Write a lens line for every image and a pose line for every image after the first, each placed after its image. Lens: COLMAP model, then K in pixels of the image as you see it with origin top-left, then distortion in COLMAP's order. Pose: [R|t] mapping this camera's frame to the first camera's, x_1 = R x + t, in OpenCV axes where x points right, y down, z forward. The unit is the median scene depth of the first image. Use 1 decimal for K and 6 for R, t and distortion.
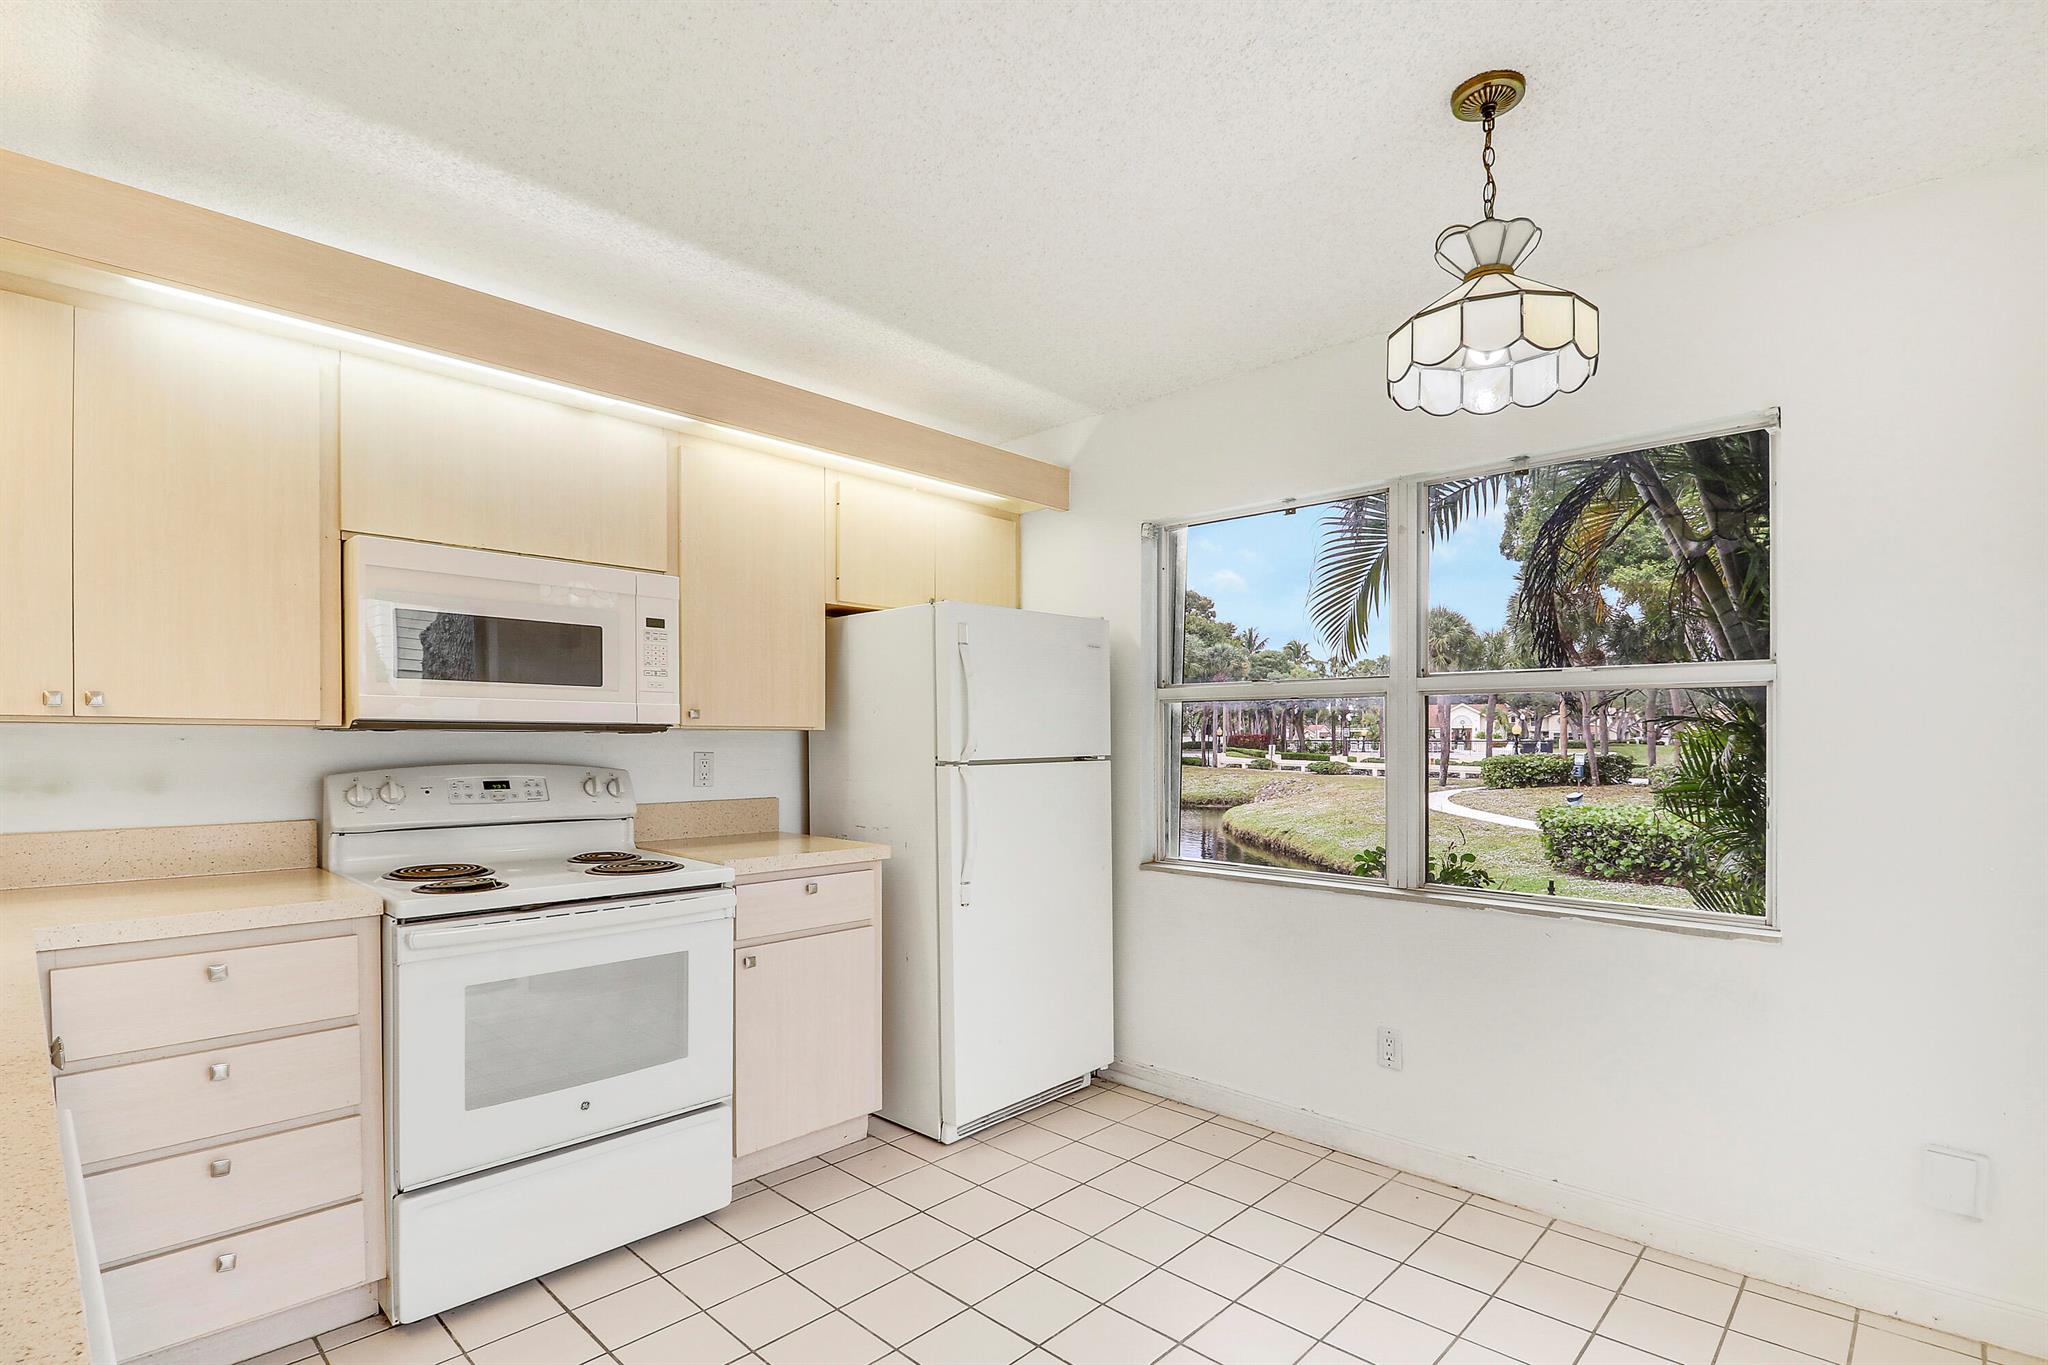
lens RADIAL K [[970.1, 0, 1020.2], [0, 970.1, 749.6], [0, 0, 1]] dist [0.001435, 0.000306]
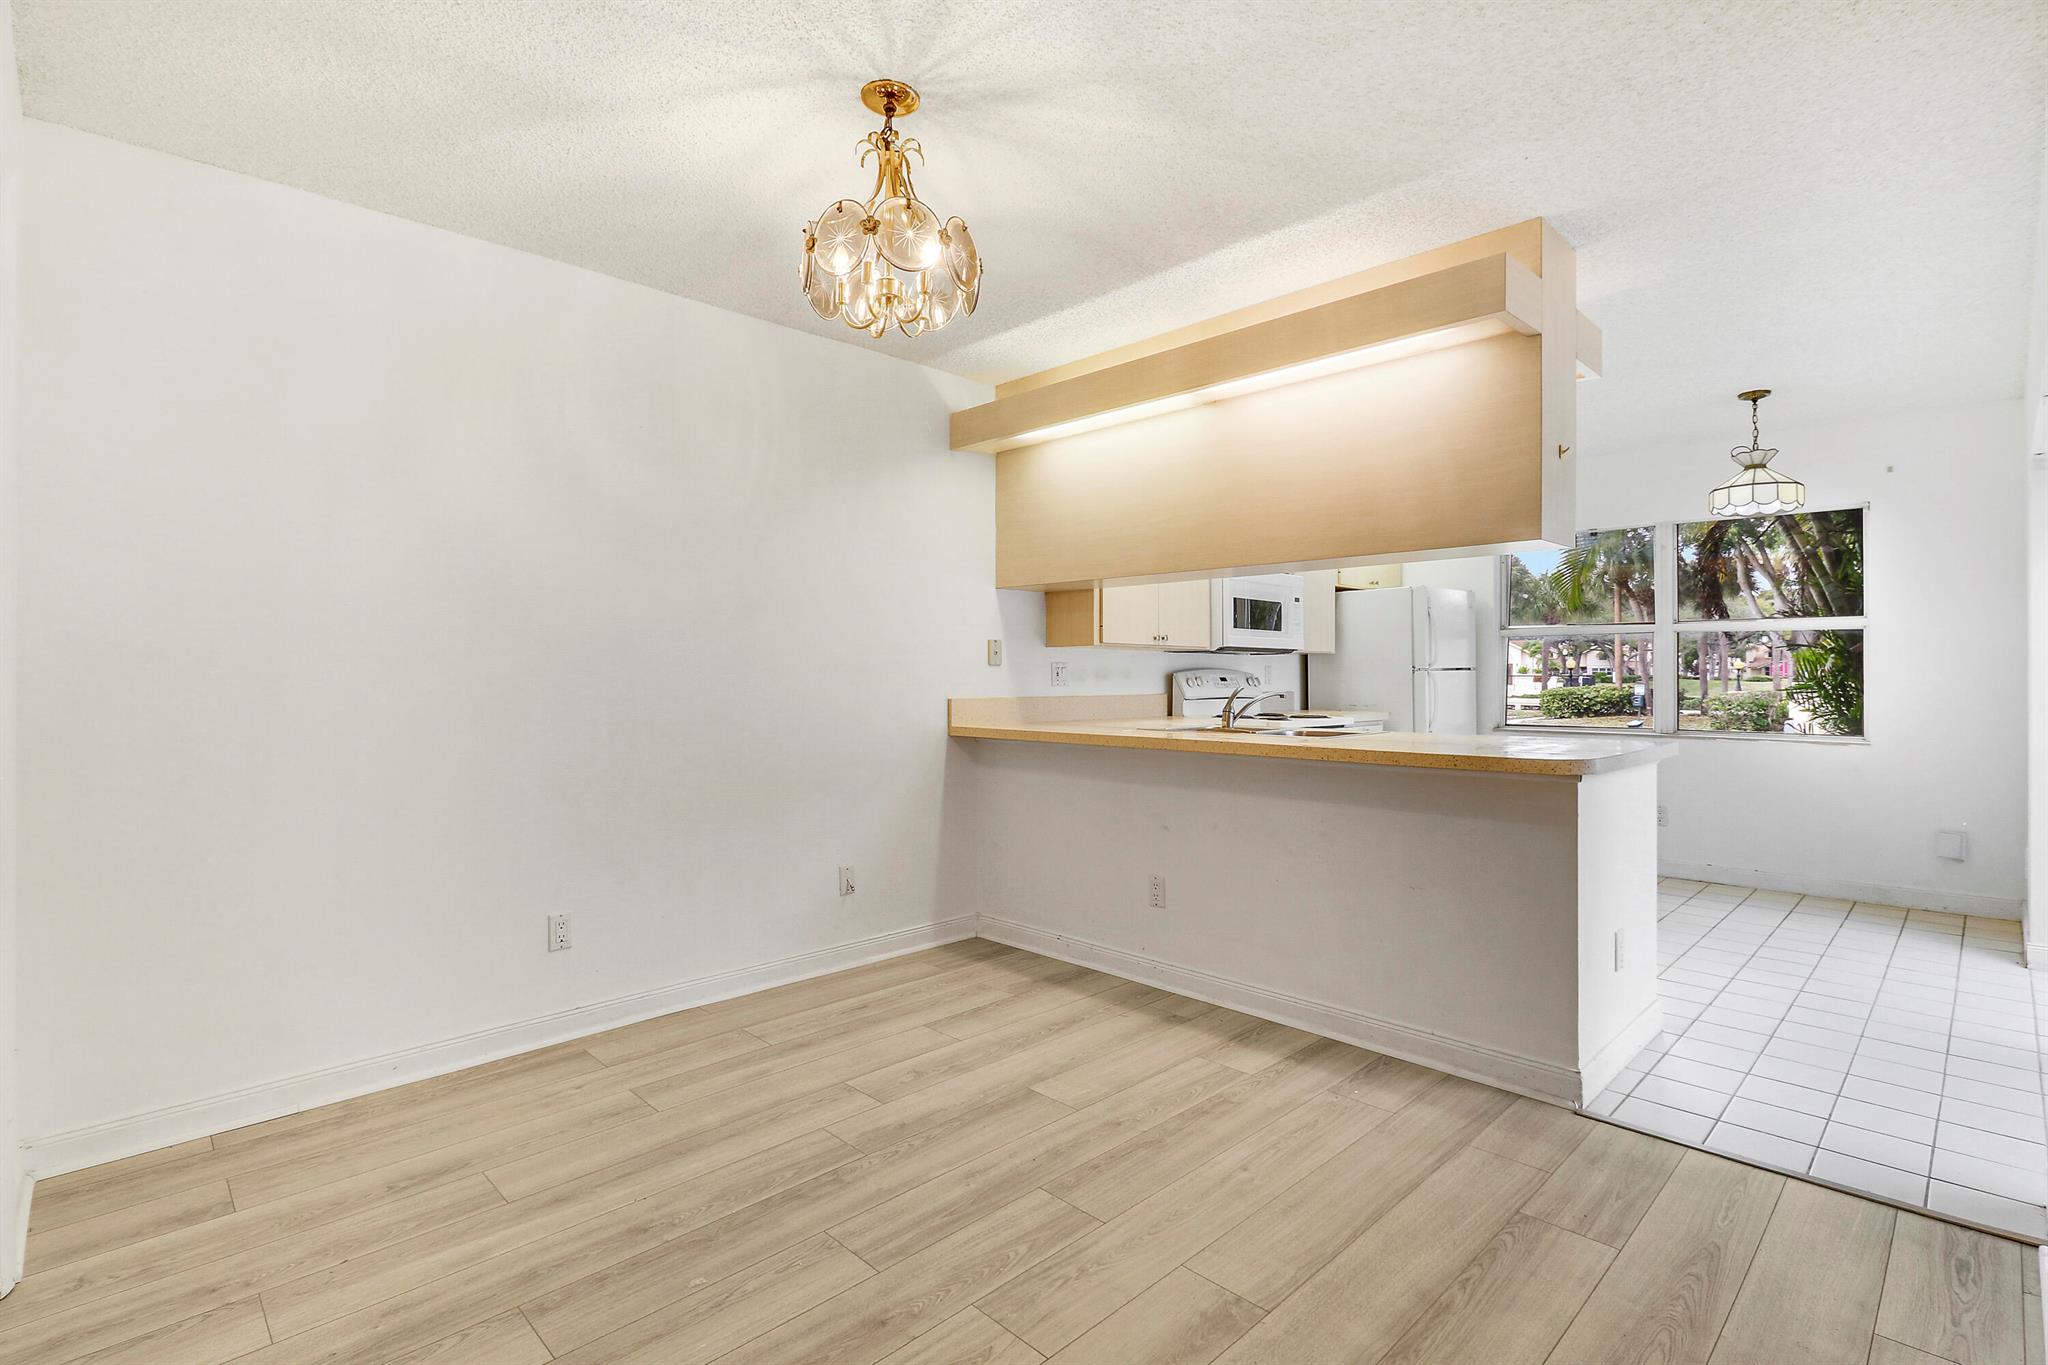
lens RADIAL K [[963.4, 0, 1024.0], [0, 963.4, 682.5], [0, 0, 1]] dist [0.002519, 0.000243]
pose [[0.999684, -0.003387, -0.024909, -0.675209], [0.003259, 0.999981, -0.005163, 0.038965], [0.024926, 0.005080, 0.999676, -0.771355]]
